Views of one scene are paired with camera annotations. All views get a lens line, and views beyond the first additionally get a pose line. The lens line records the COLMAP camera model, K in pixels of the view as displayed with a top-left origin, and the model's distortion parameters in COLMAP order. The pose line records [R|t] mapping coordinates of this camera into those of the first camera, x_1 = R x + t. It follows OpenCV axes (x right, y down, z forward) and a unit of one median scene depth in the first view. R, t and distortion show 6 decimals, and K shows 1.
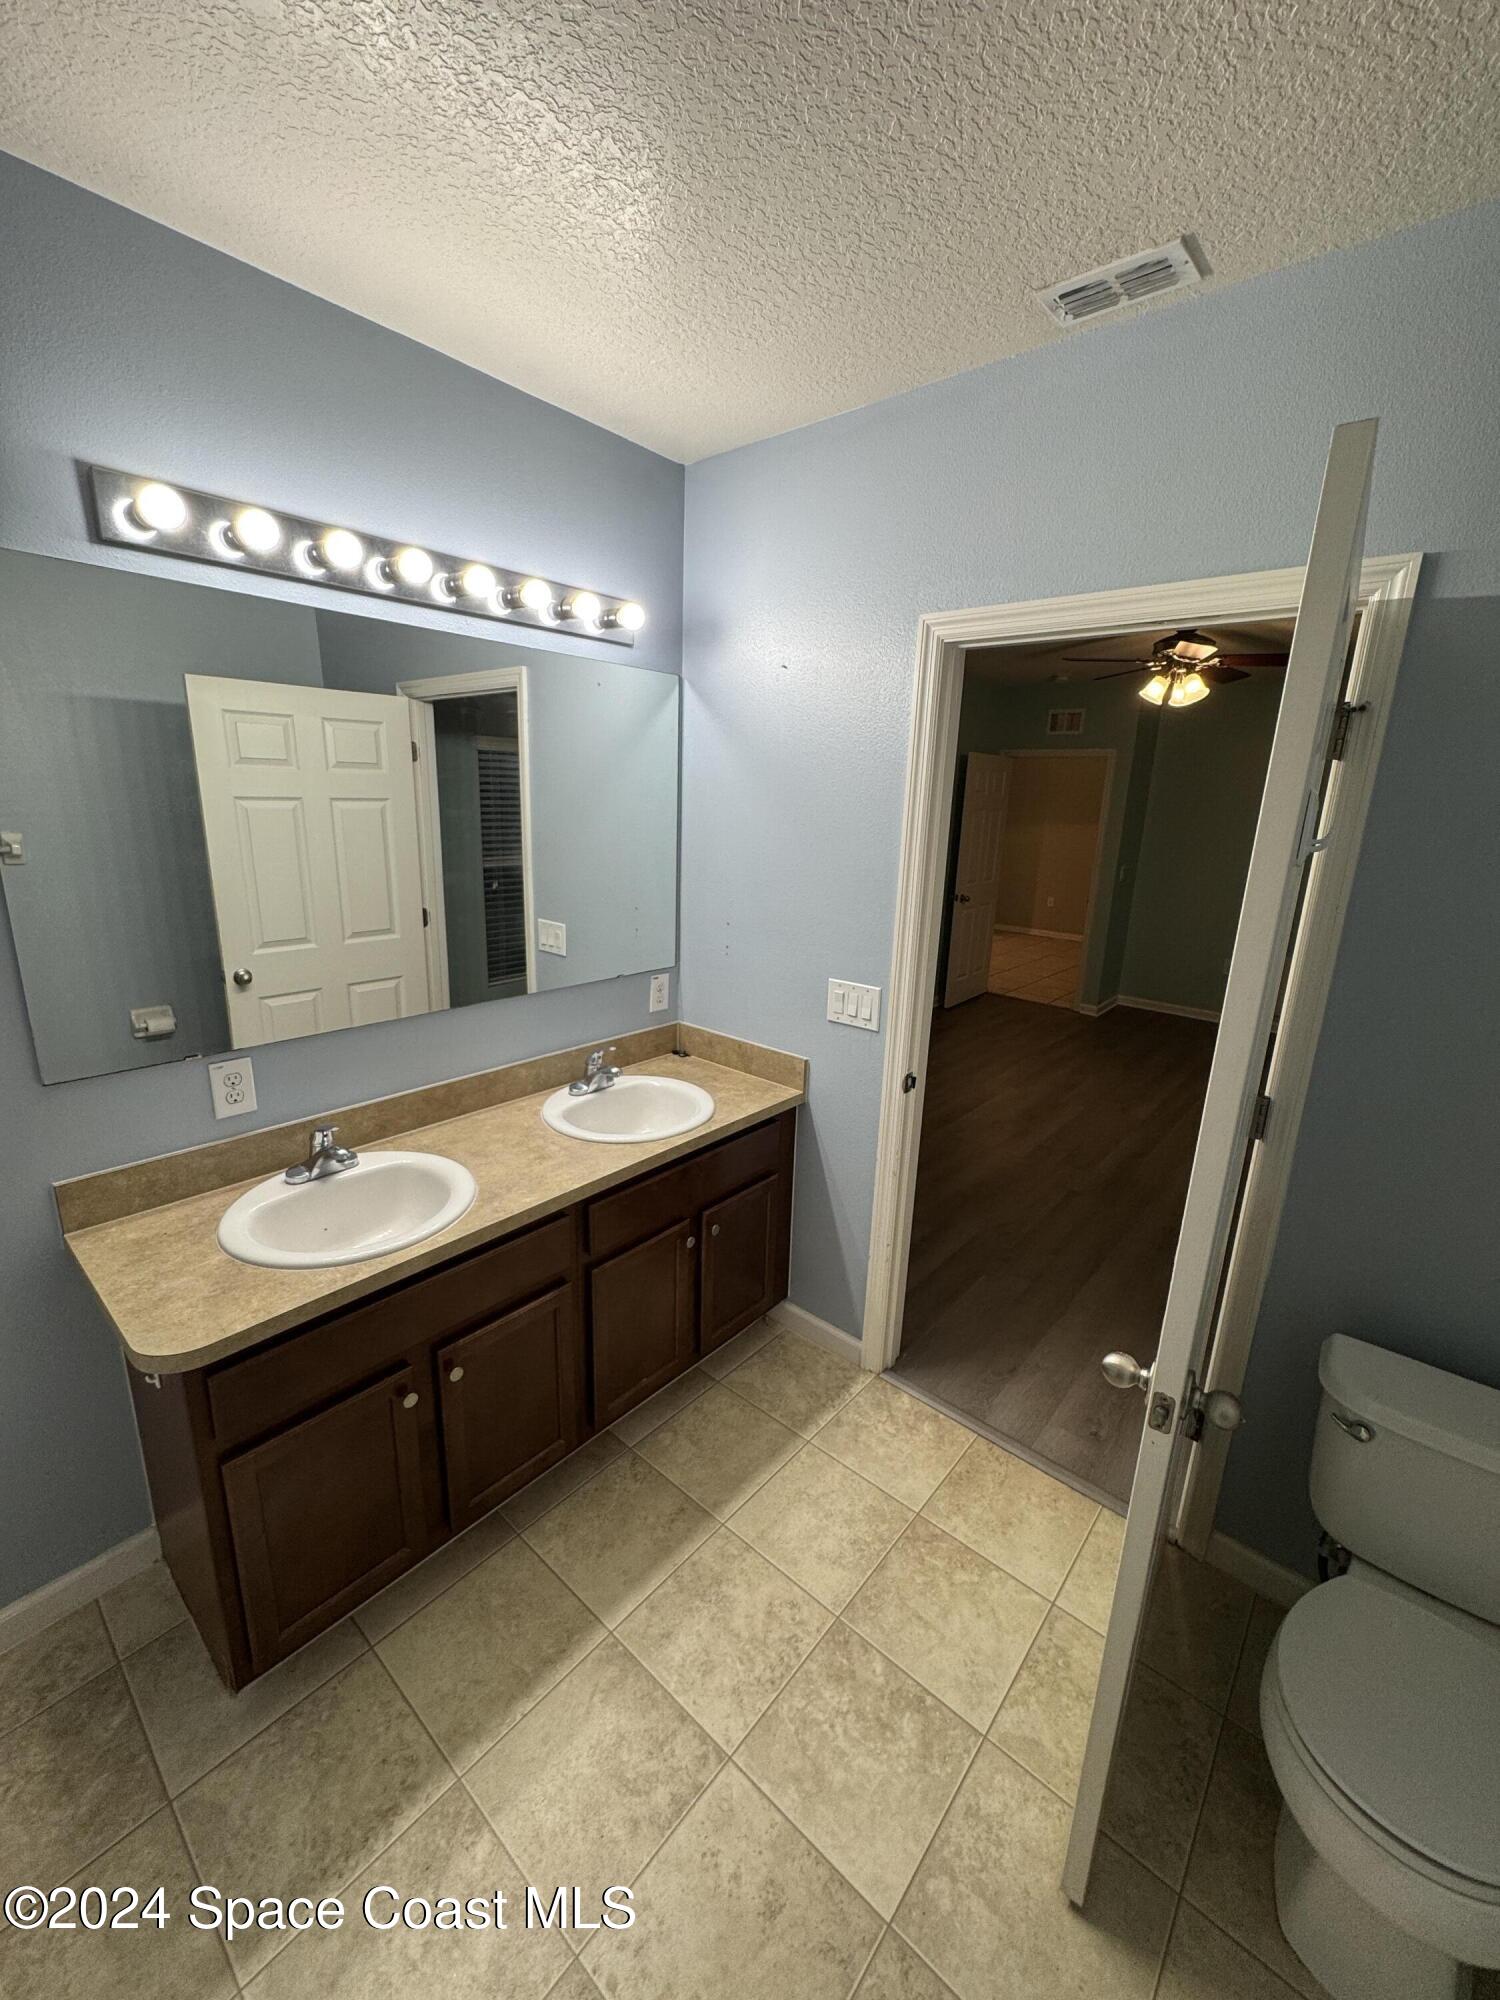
lens RADIAL K [[797.8, 0, 748.3], [0, 797.8, 998.4], [0, 0, 1]] dist [0.001777, -0.000184]
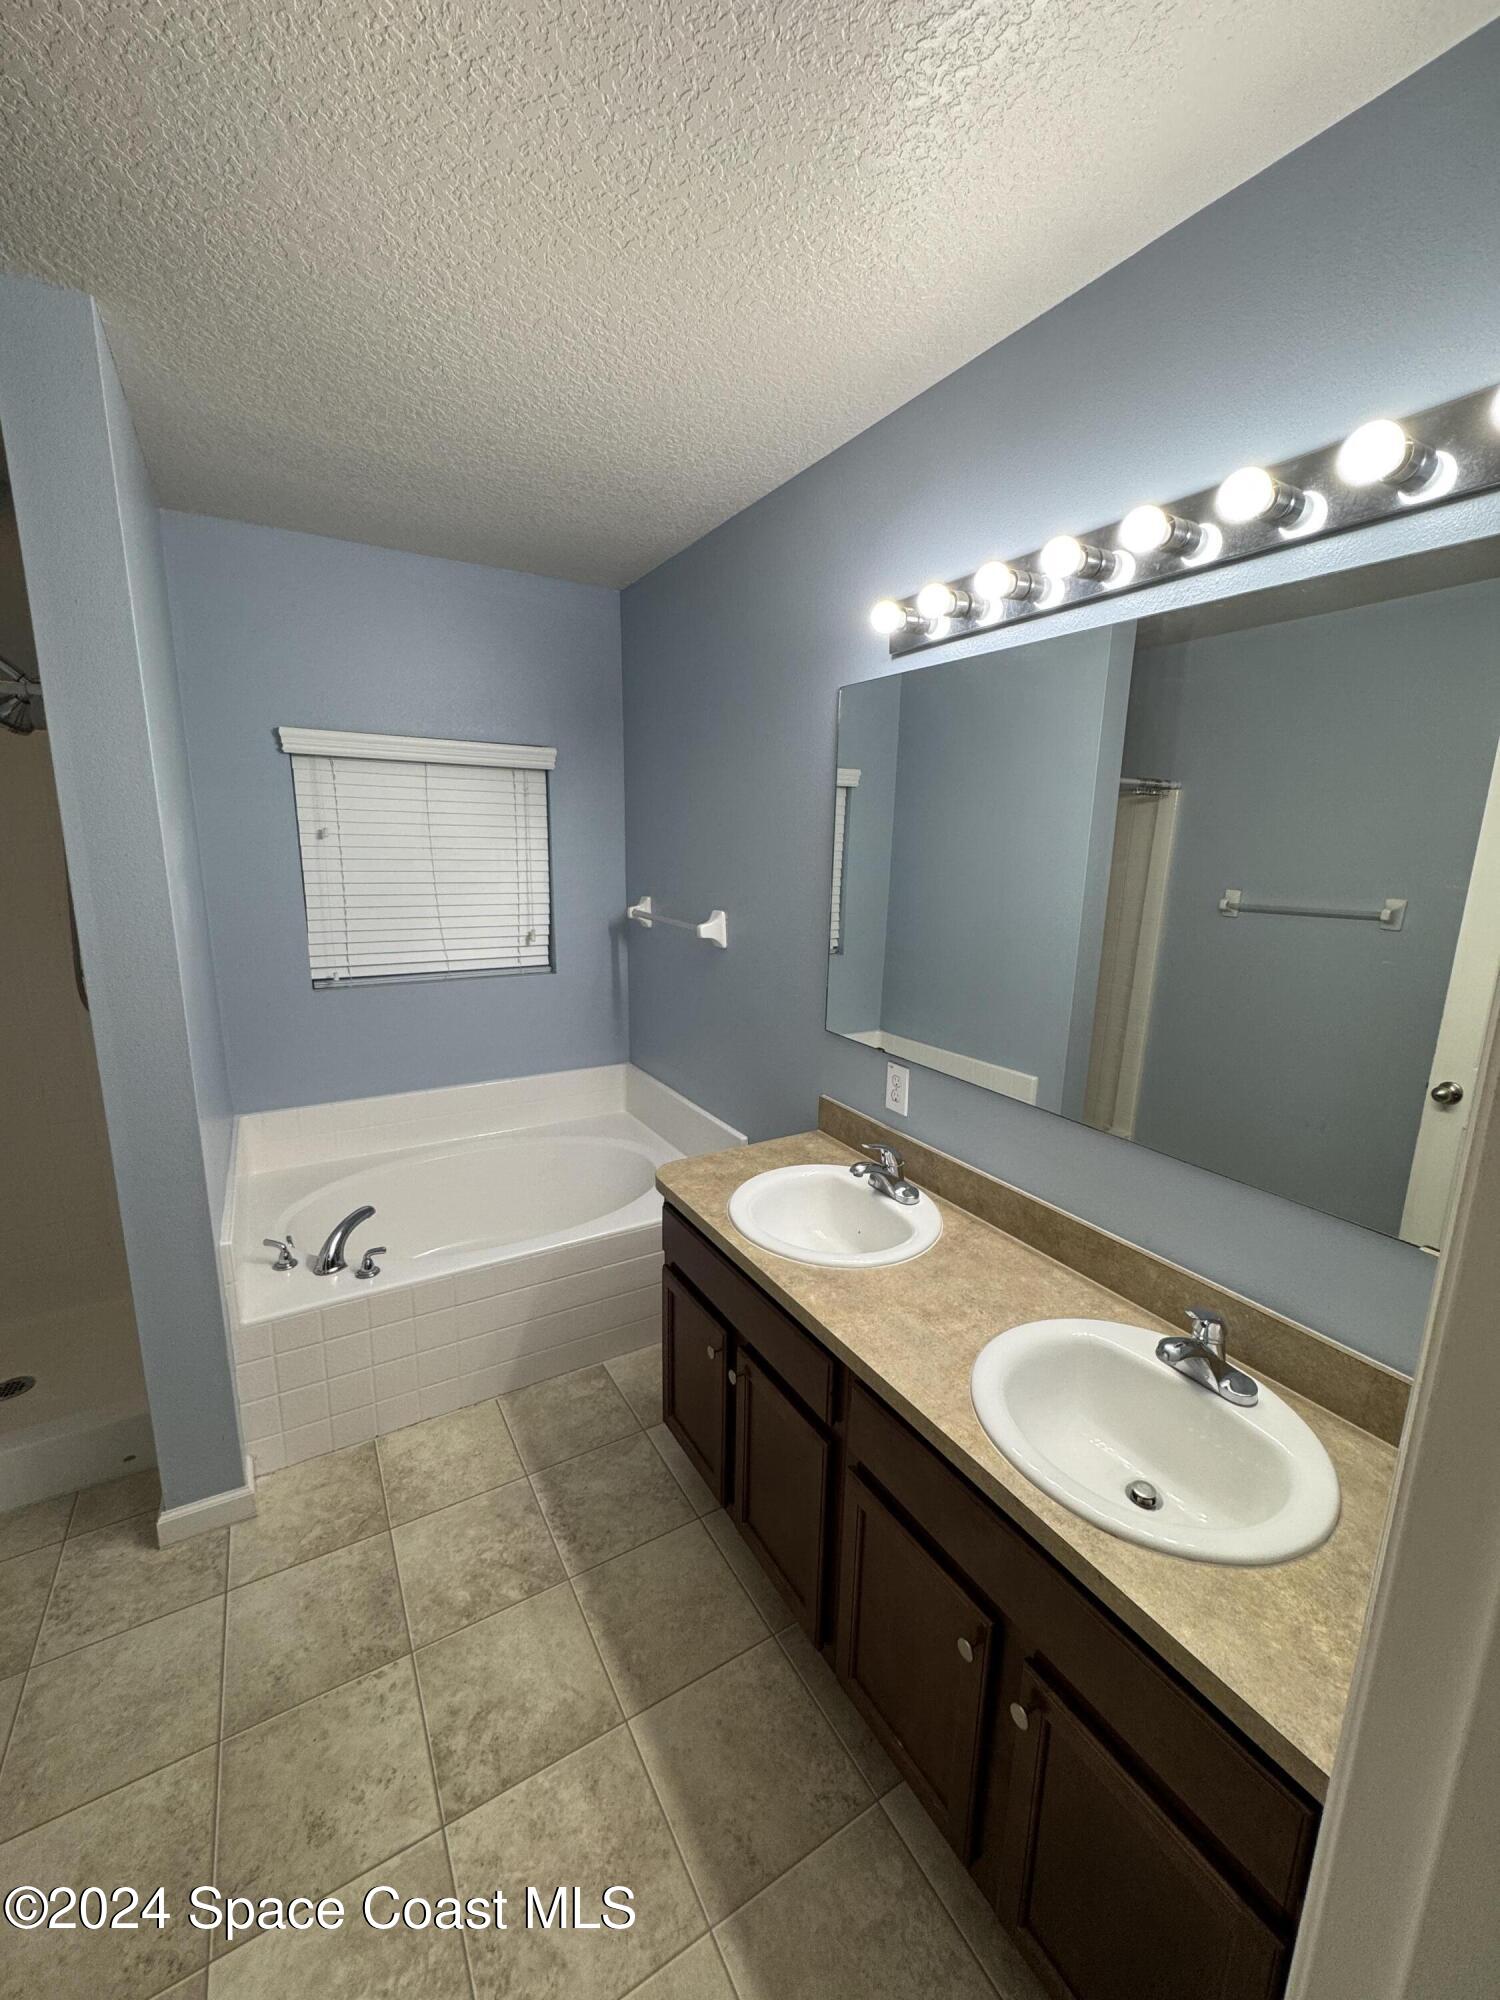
lens RADIAL K [[797.8, 0, 748.3], [0, 797.8, 998.4], [0, 0, 1]] dist [0.001777, -0.000184]
pose [[-0.314017, 0.156163, -0.936486, 0.540972], [-0.263654, 0.933240, 0.244028, -0.259488], [0.912075, 0.323537, -0.251880, 1.140264]]
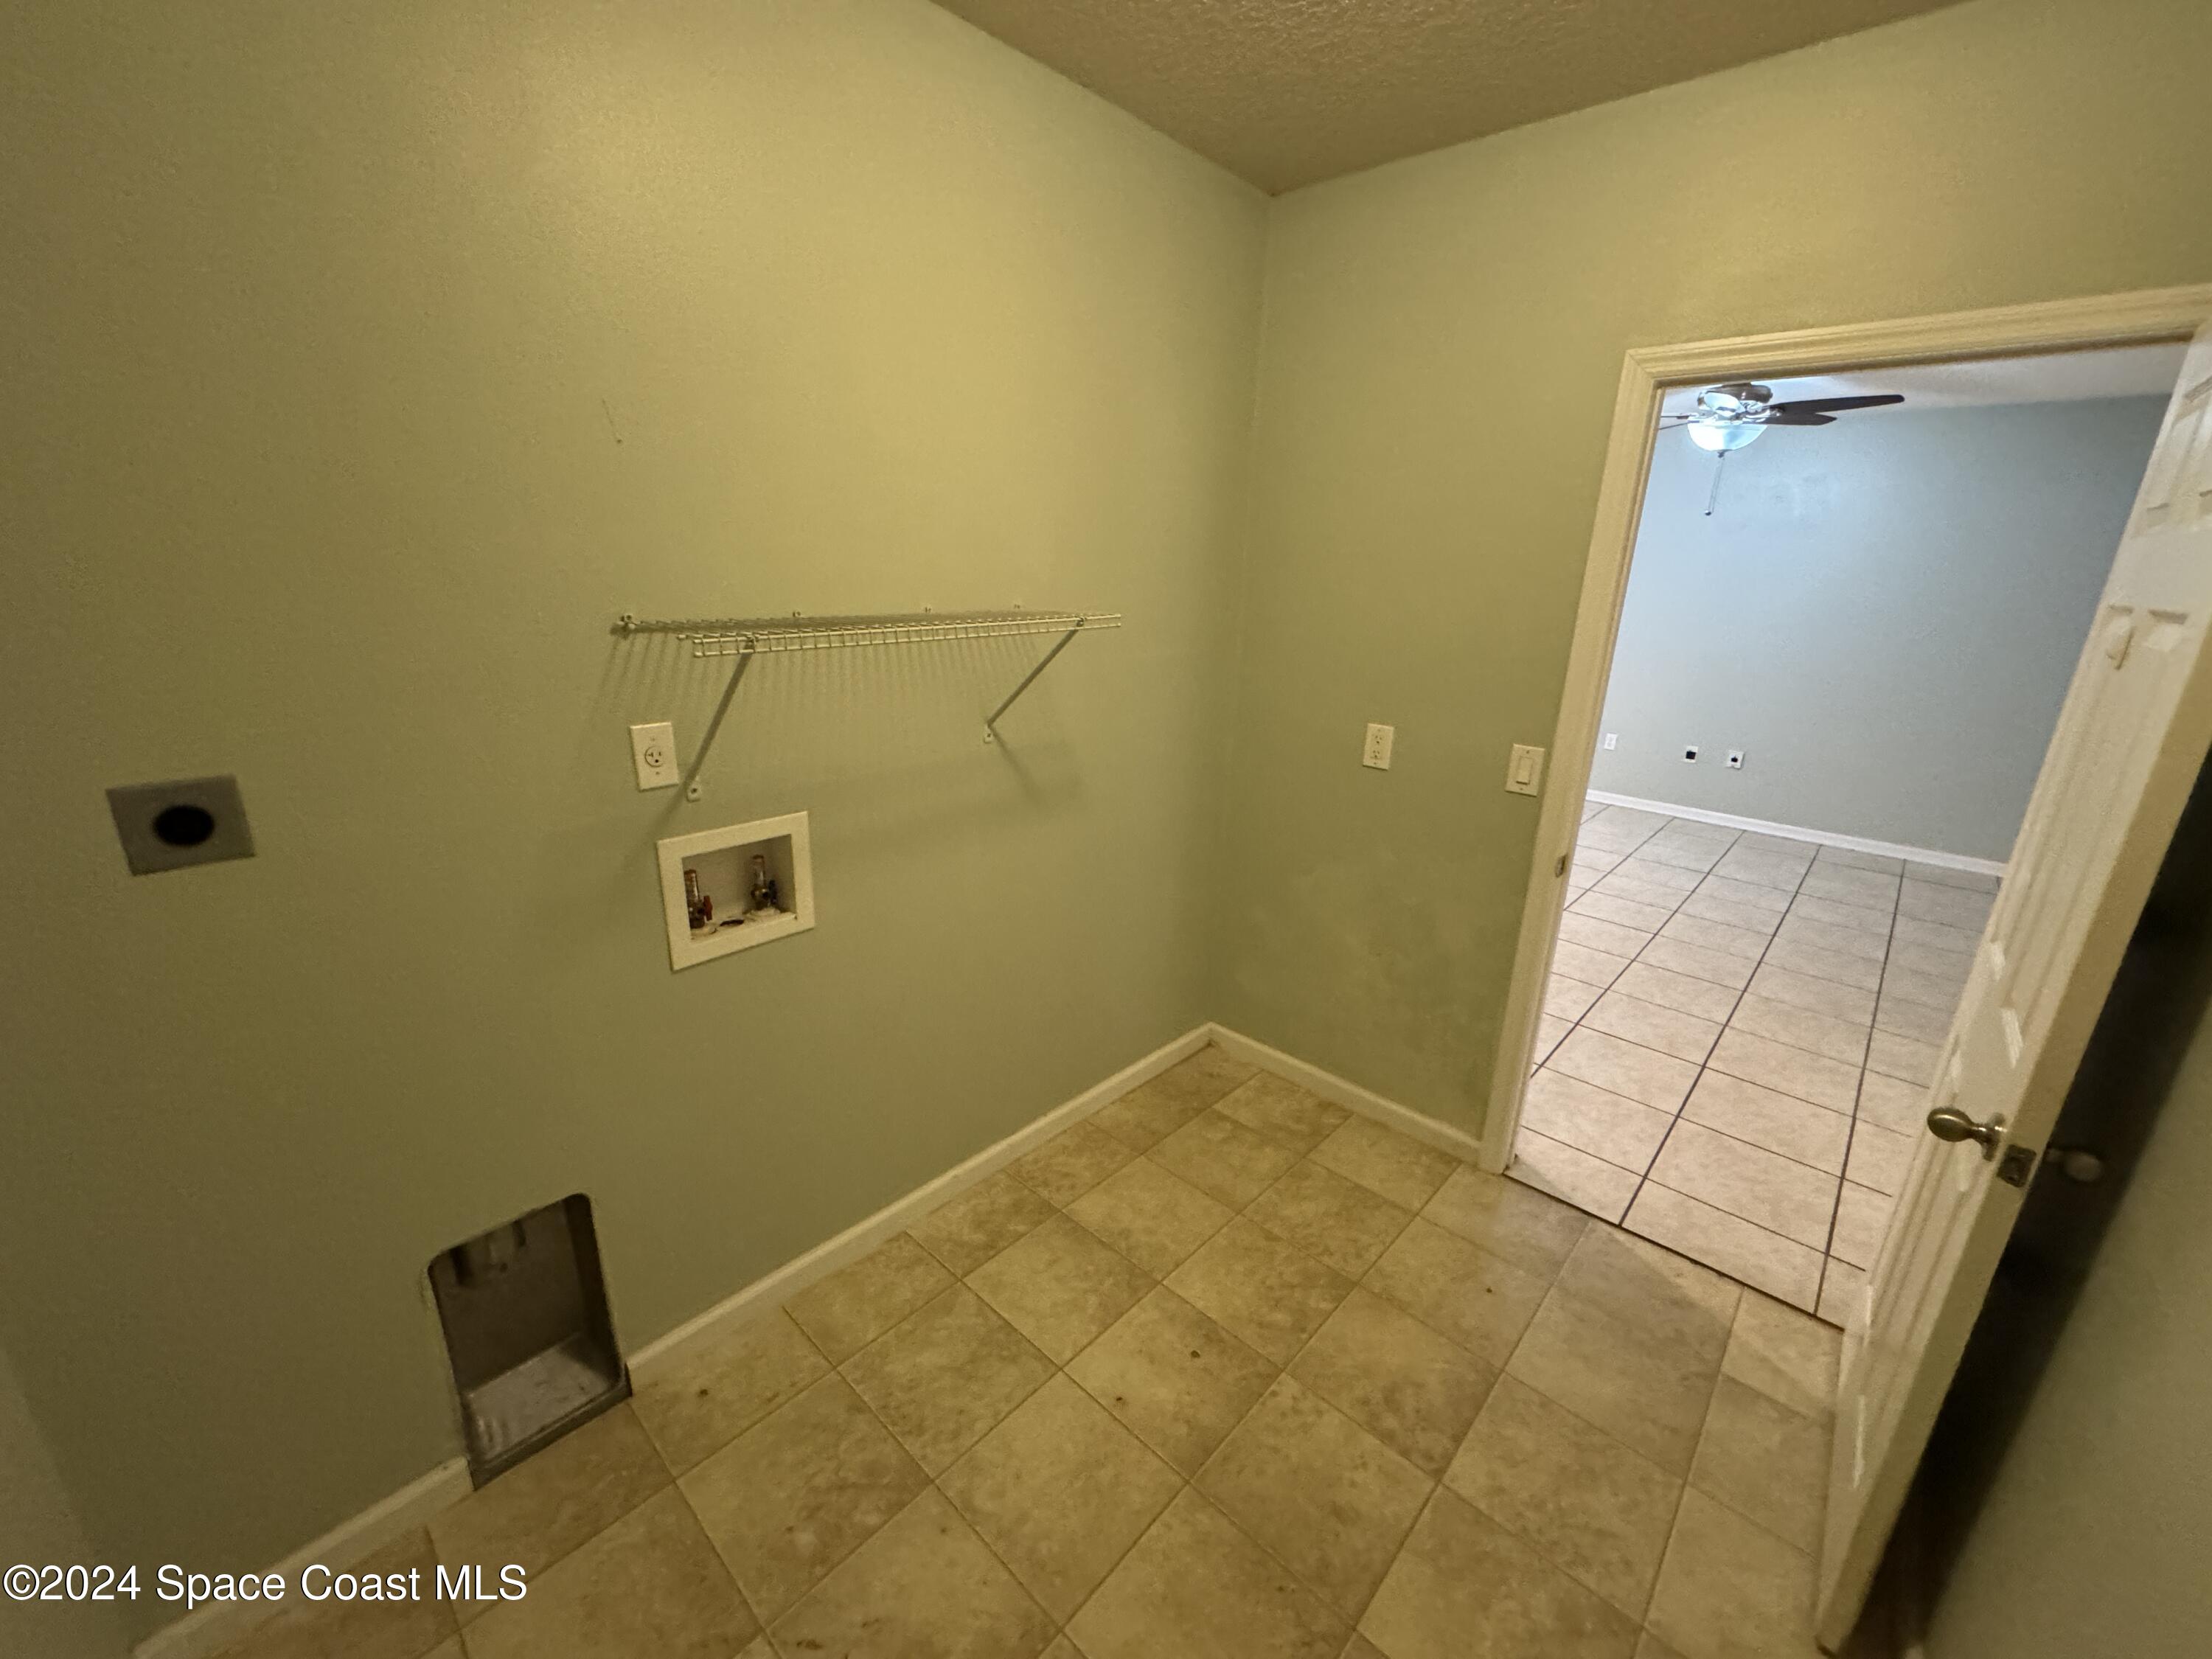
lens RADIAL K [[879.9, 0, 1103.0], [0, 879.9, 829.9], [0, 0, 1]] dist [-0.002896, 0.000314]
pose [[-0.036822, 0.266145, -0.963230, 0.796404], [-0.274404, 0.924140, 0.265834, -0.019605], [0.960909, 0.274103, 0.039002, 0.273223]]
